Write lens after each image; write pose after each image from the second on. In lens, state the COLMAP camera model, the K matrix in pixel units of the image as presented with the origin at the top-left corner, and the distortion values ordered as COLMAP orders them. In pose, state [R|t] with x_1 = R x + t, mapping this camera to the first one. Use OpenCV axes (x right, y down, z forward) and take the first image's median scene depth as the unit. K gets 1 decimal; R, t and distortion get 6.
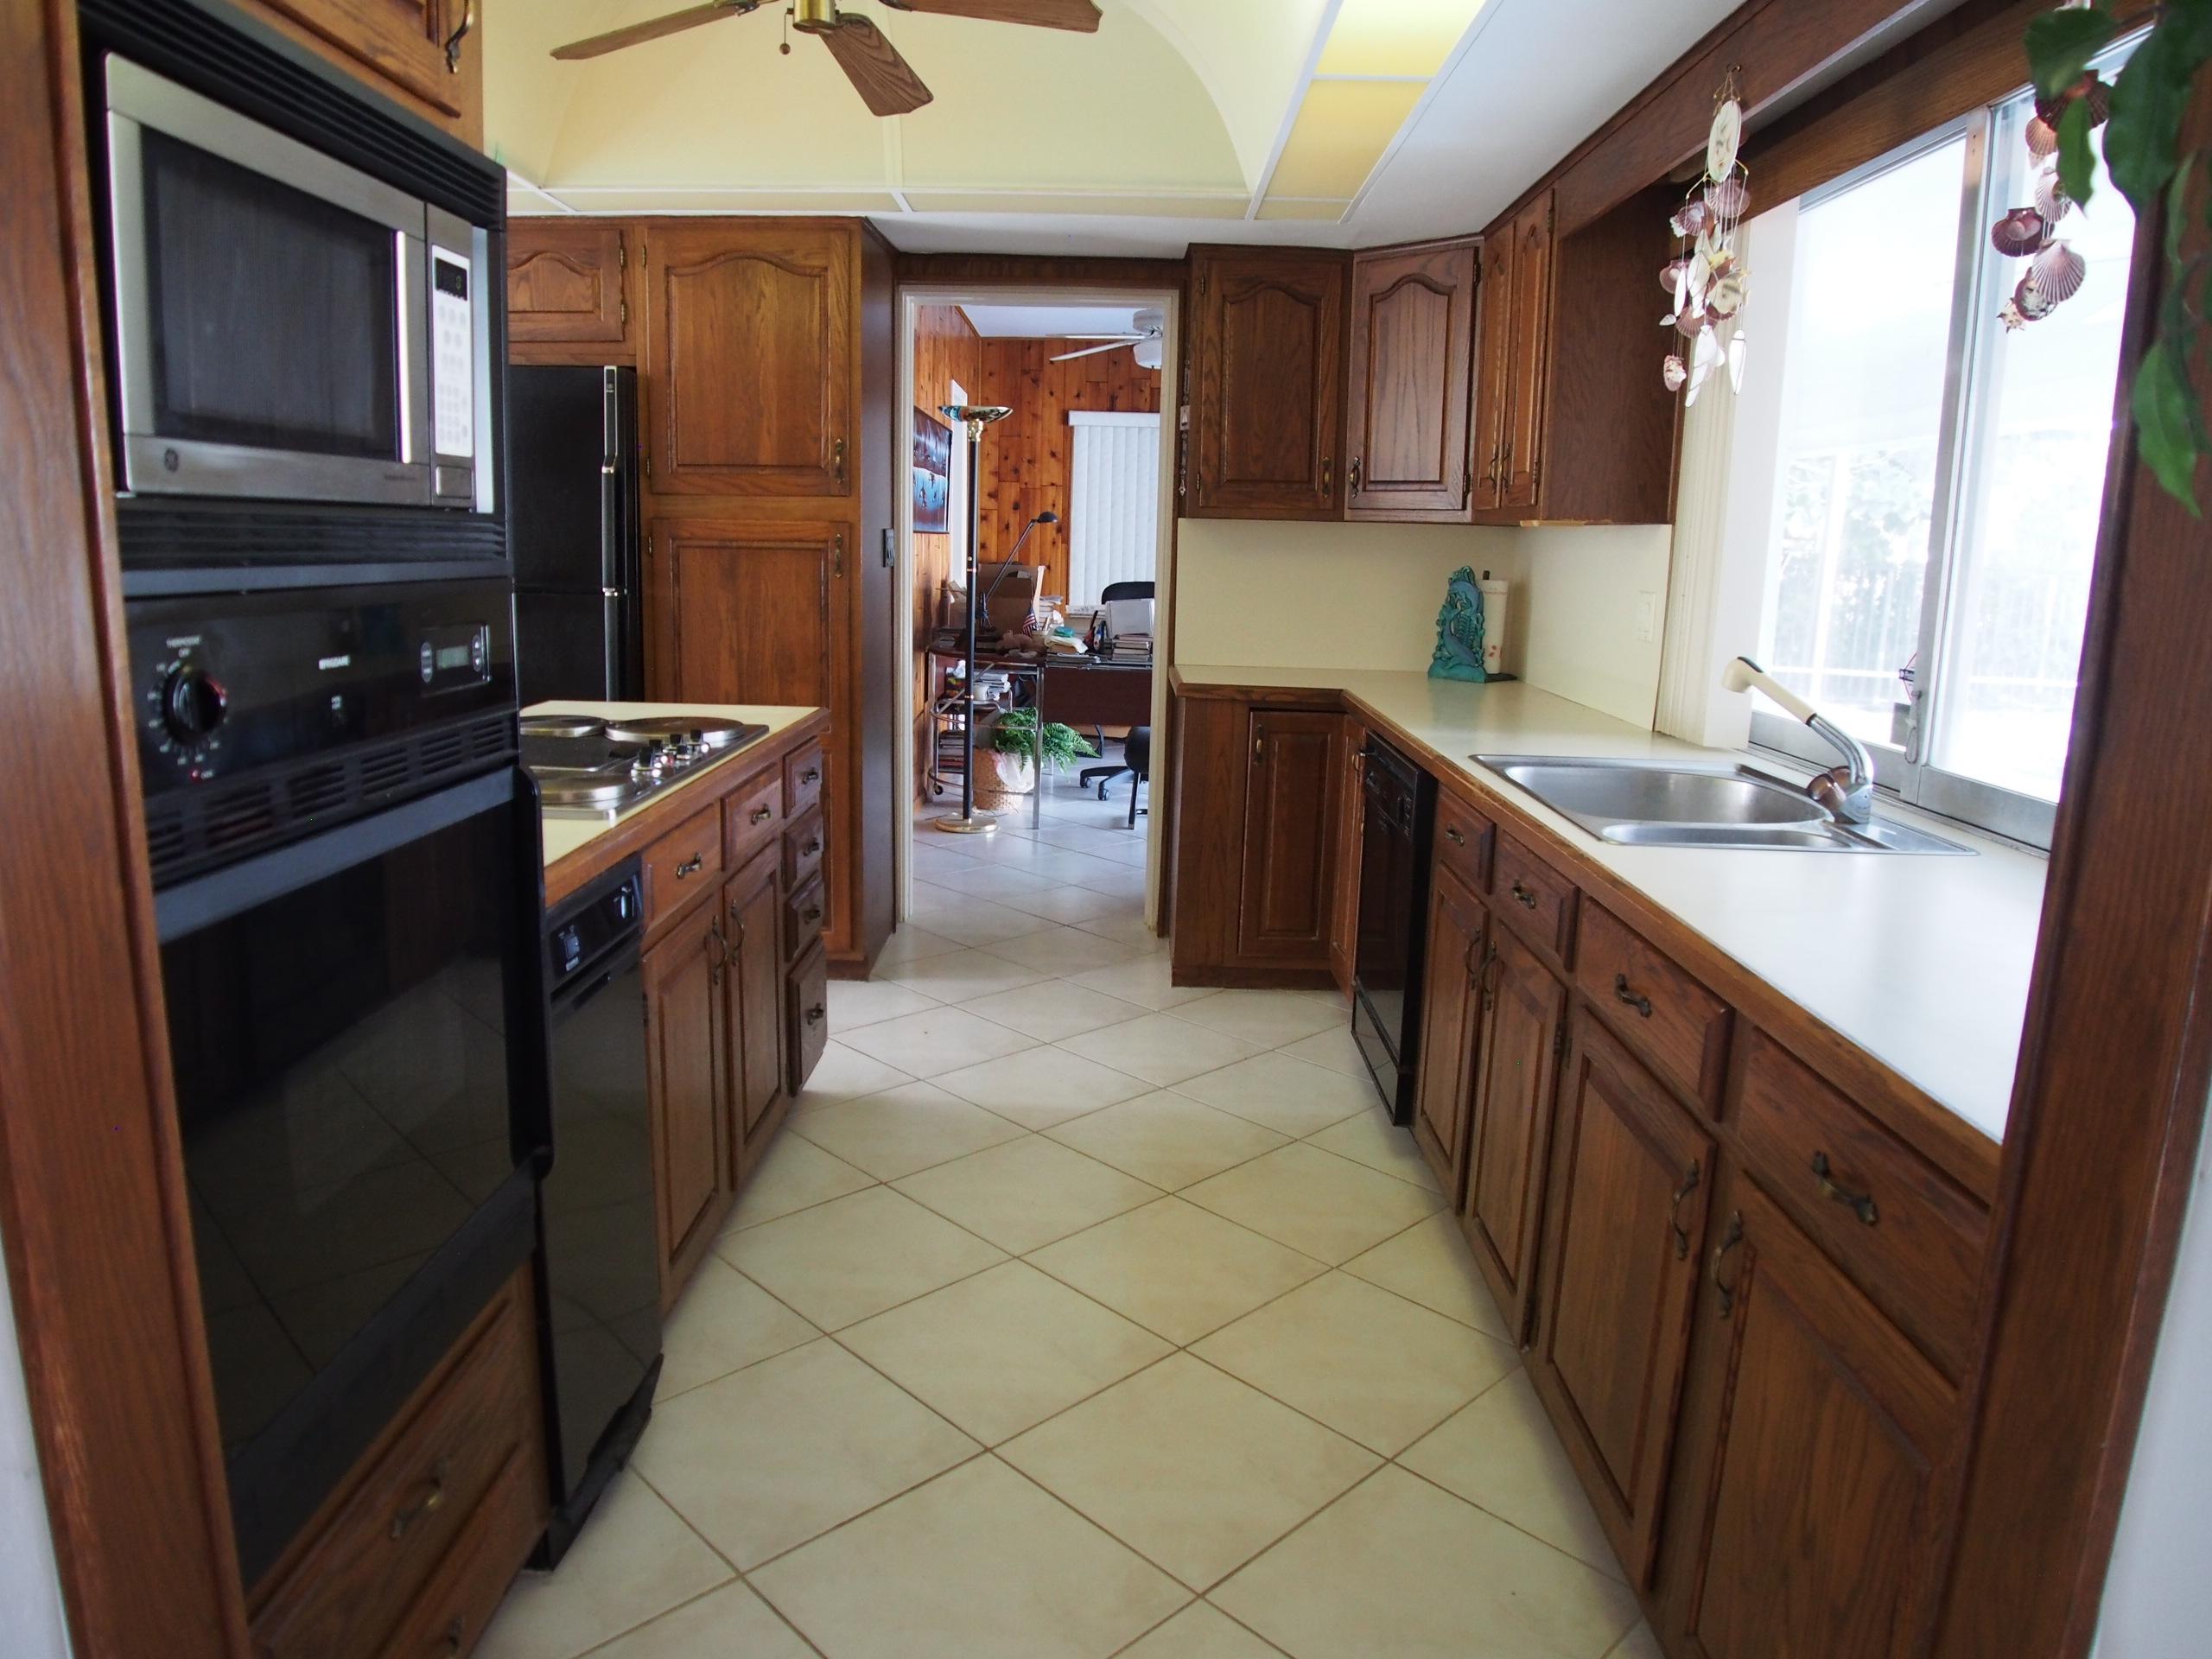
lens RADIAL K [[1458.5, 0, 1106.0], [0, 1458.5, 829.5], [0, 0, 1]] dist [-0.106840, 0.038463]
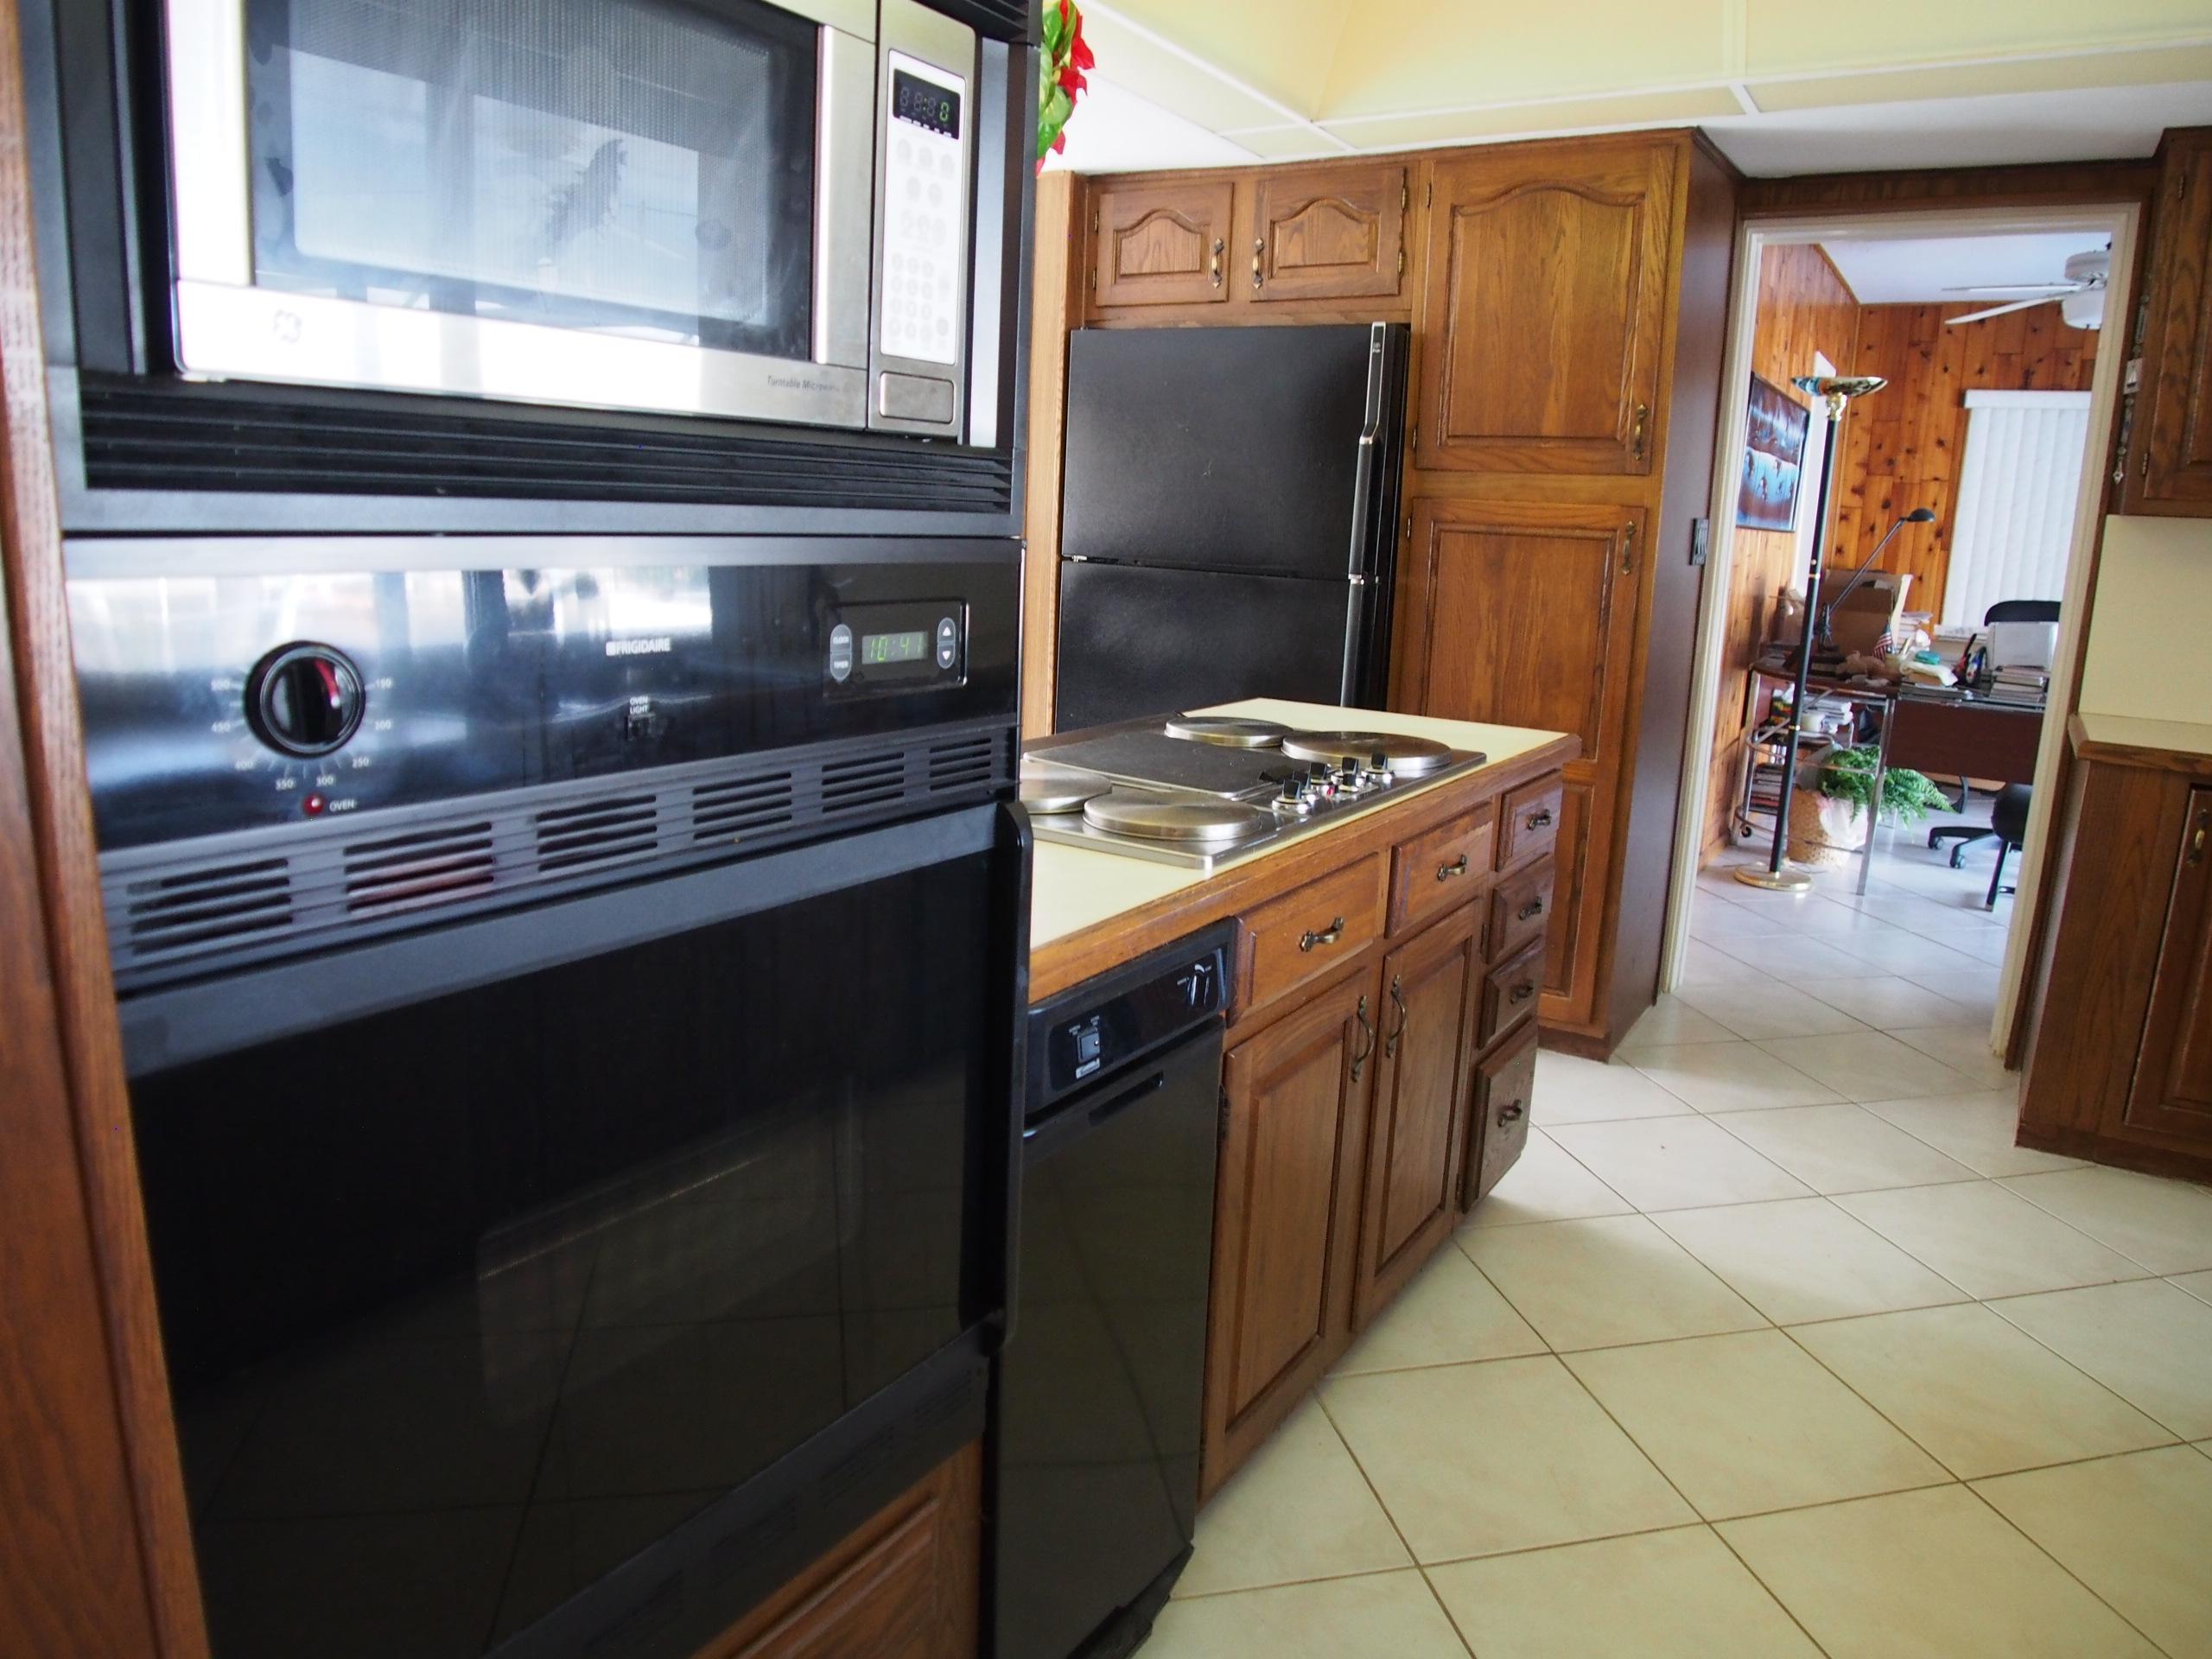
lens RADIAL K [[1458.5, 0, 1106.0], [0, 1458.5, 829.5], [0, 0, 1]] dist [-0.106840, 0.038463]
pose [[0.846281, 0.115971, -0.519961, 0.005272], [-0.115245, 0.992760, 0.033853, -0.024543], [0.520123, 0.031274, 0.853519, 0.160747]]
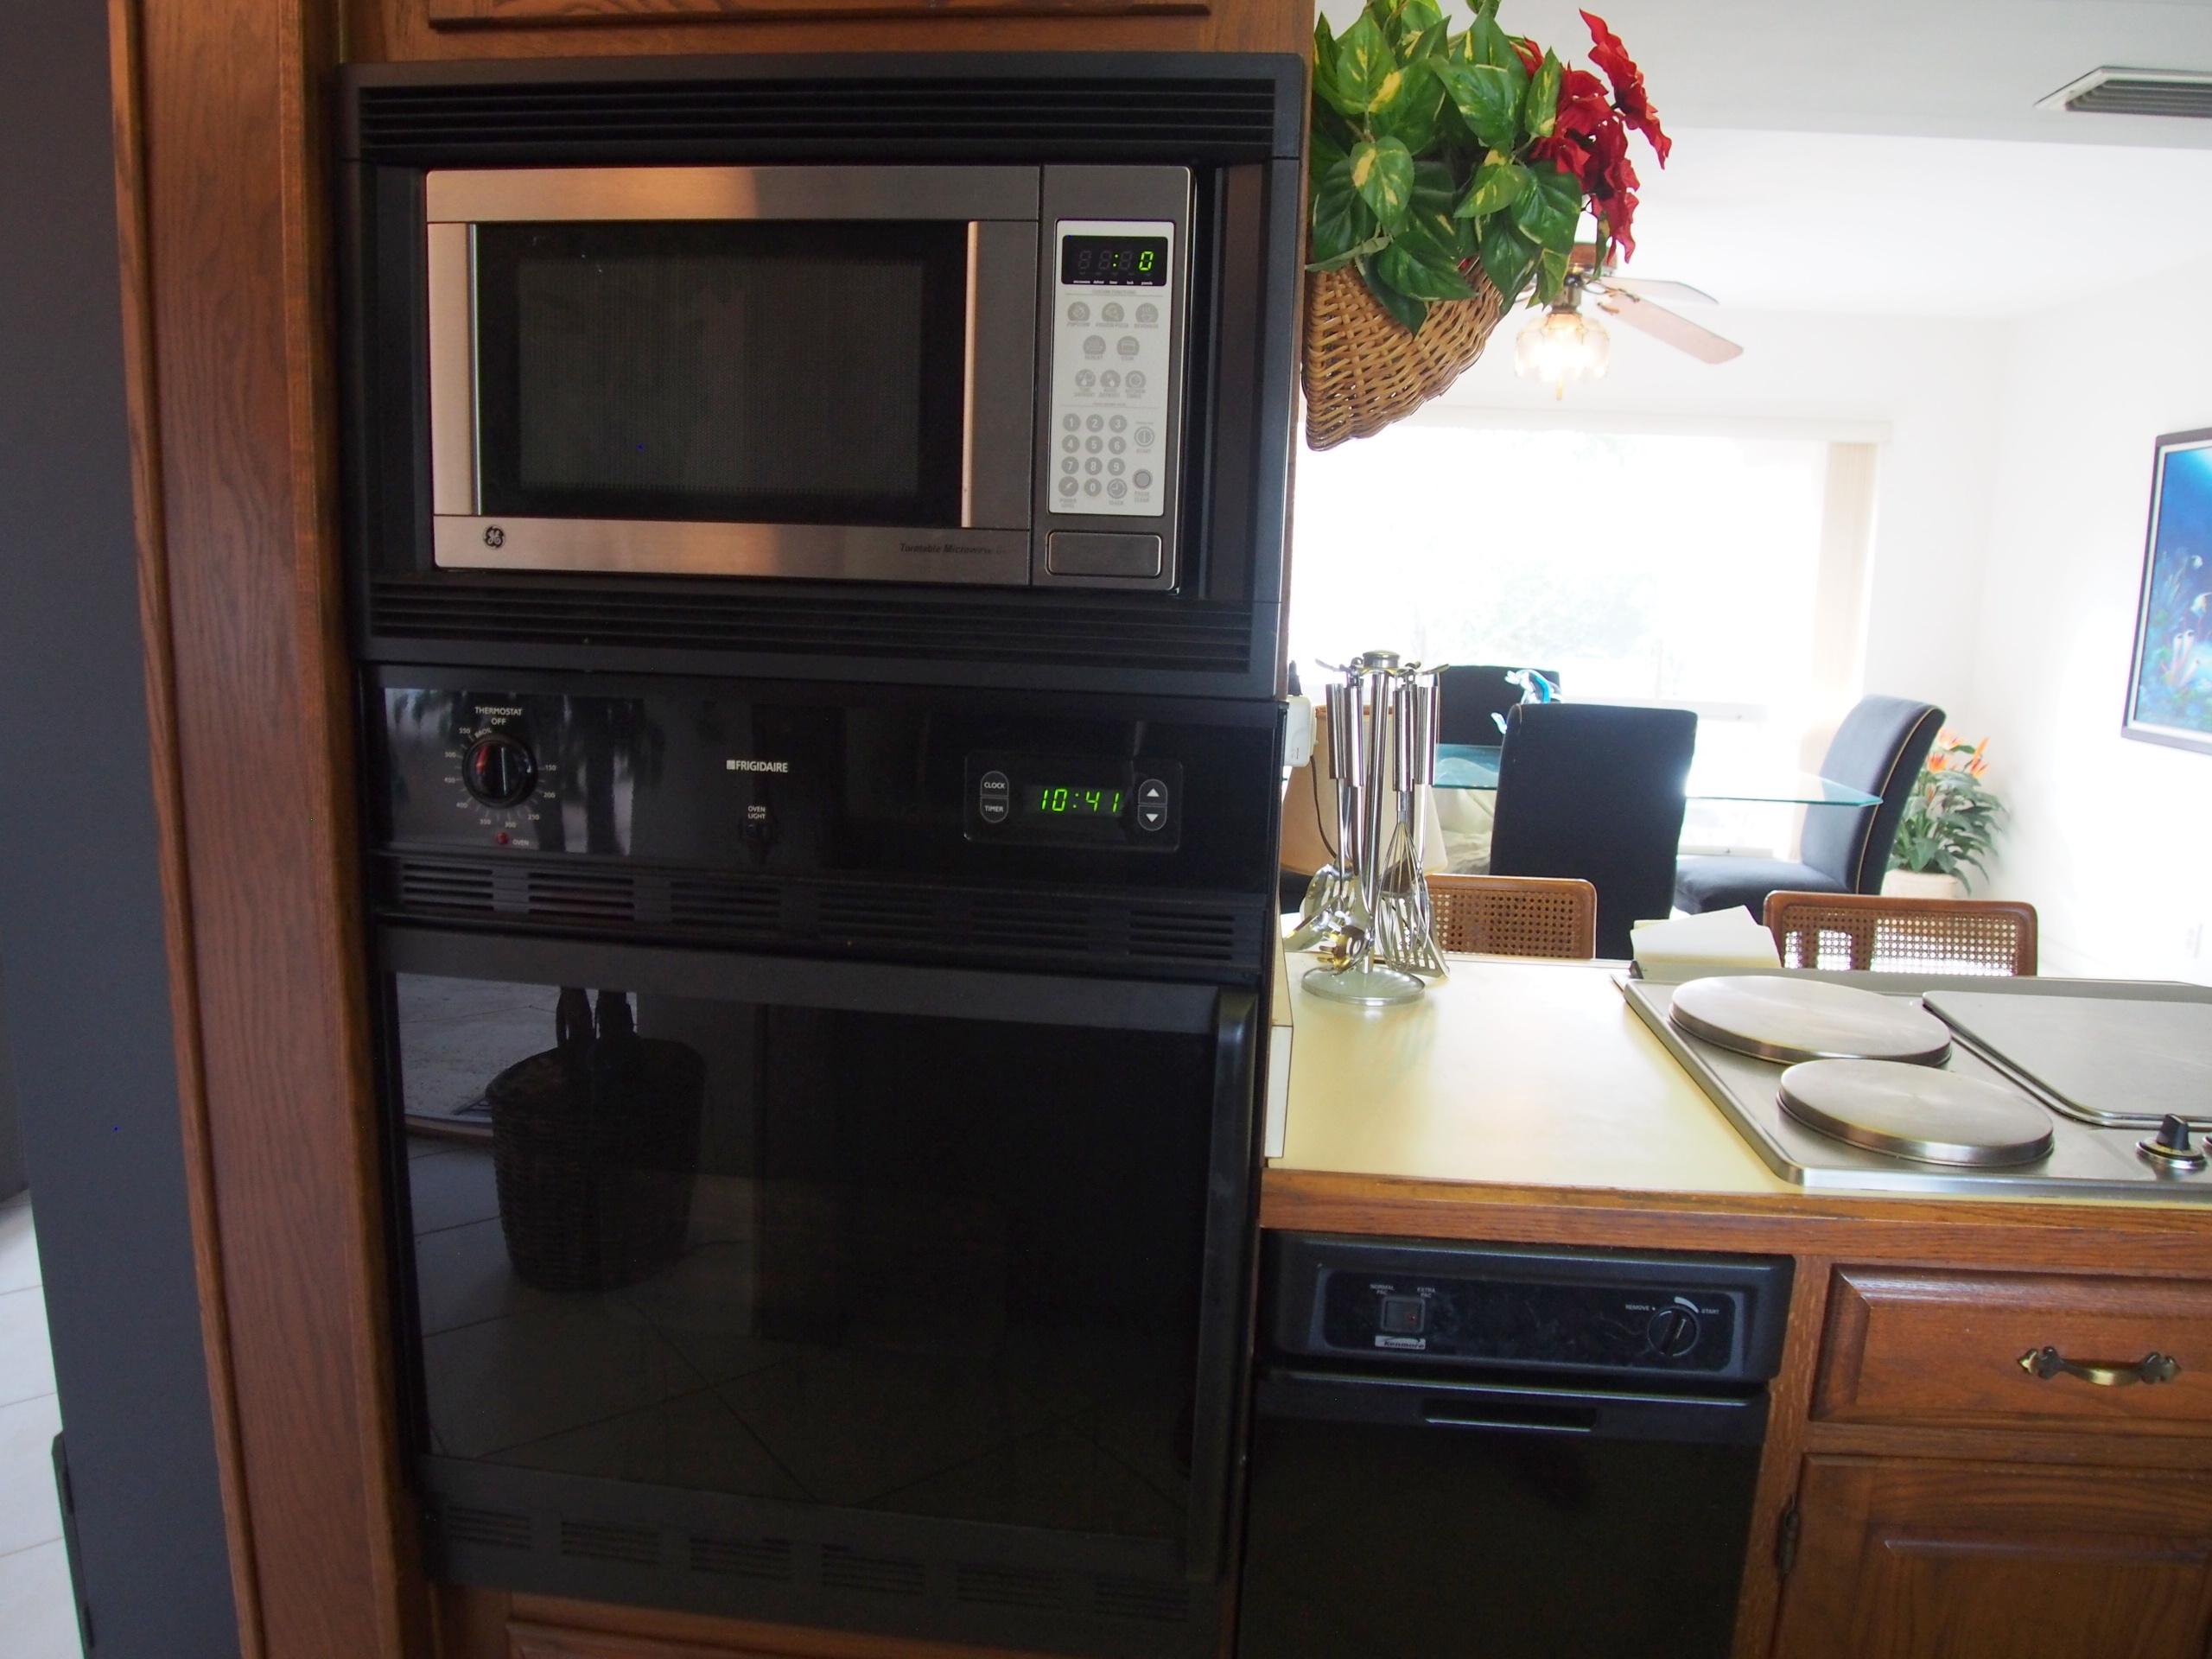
lens RADIAL K [[1458.5, 0, 1106.0], [0, 1458.5, 829.5], [0, 0, 1]] dist [-0.106840, 0.038463]
pose [[-0.070818, 0.140813, -0.987500, 0.092109], [-0.232808, 0.960311, 0.153632, -0.080027], [0.969941, 0.240778, -0.035225, 0.377239]]
